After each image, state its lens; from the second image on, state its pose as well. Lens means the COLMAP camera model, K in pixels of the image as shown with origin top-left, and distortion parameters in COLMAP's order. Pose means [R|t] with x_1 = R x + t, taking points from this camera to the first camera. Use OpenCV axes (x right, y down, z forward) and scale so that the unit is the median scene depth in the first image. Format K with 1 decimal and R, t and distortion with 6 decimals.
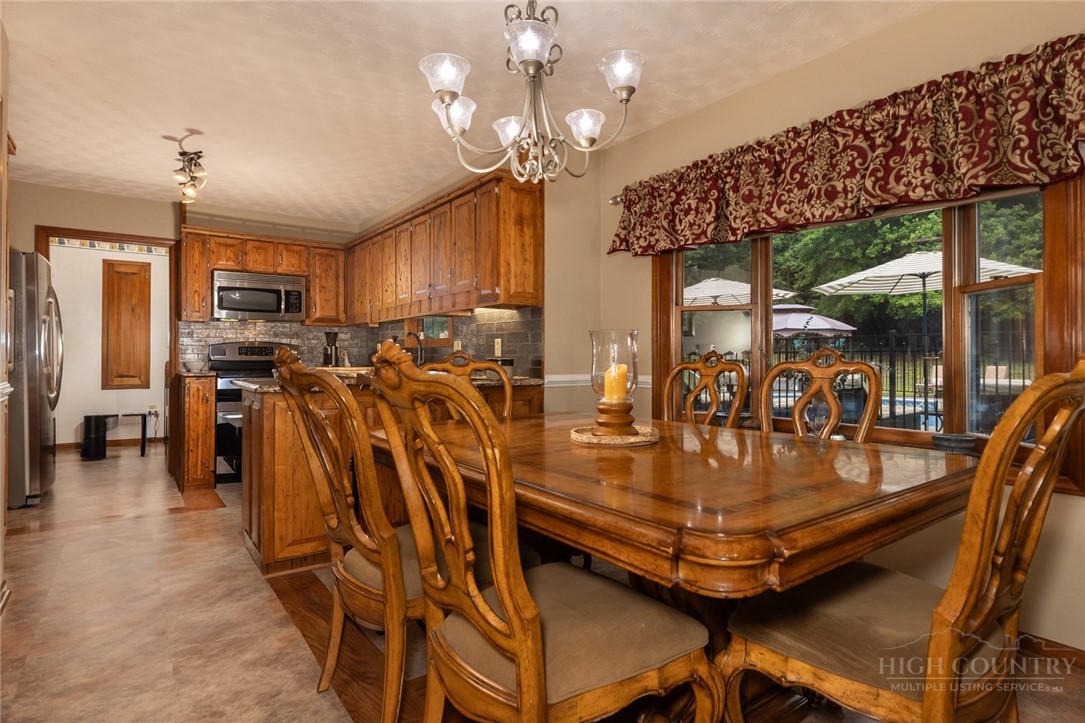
lens RADIAL K [[482.0, 0, 545.1], [0, 482.0, 352.5], [0, 0, 1]] dist [0.003178, 0.000050]
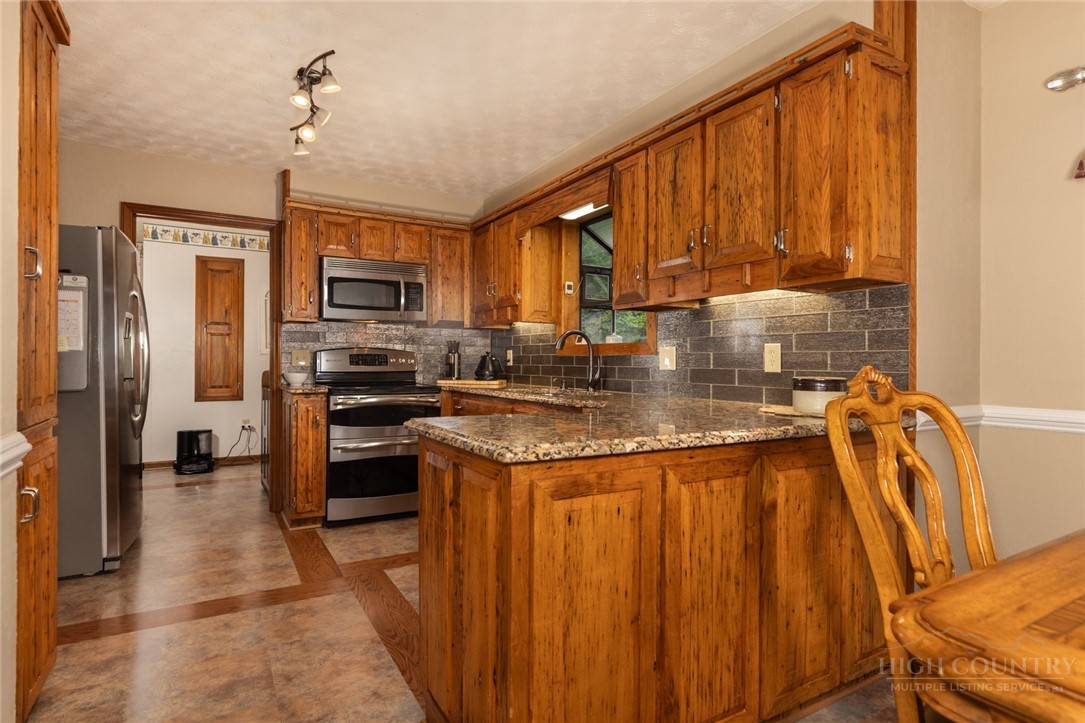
lens RADIAL K [[581.4, 0, 595.6], [0, 581.4, 364.4], [0, 0, 1]] dist [-0.000352, -0.000163]
pose [[0.990348, 0.004580, -0.138526, -0.106208], [-0.003780, 0.999975, 0.006033, -0.002862], [0.138550, -0.005451, 0.990340, 0.115967]]
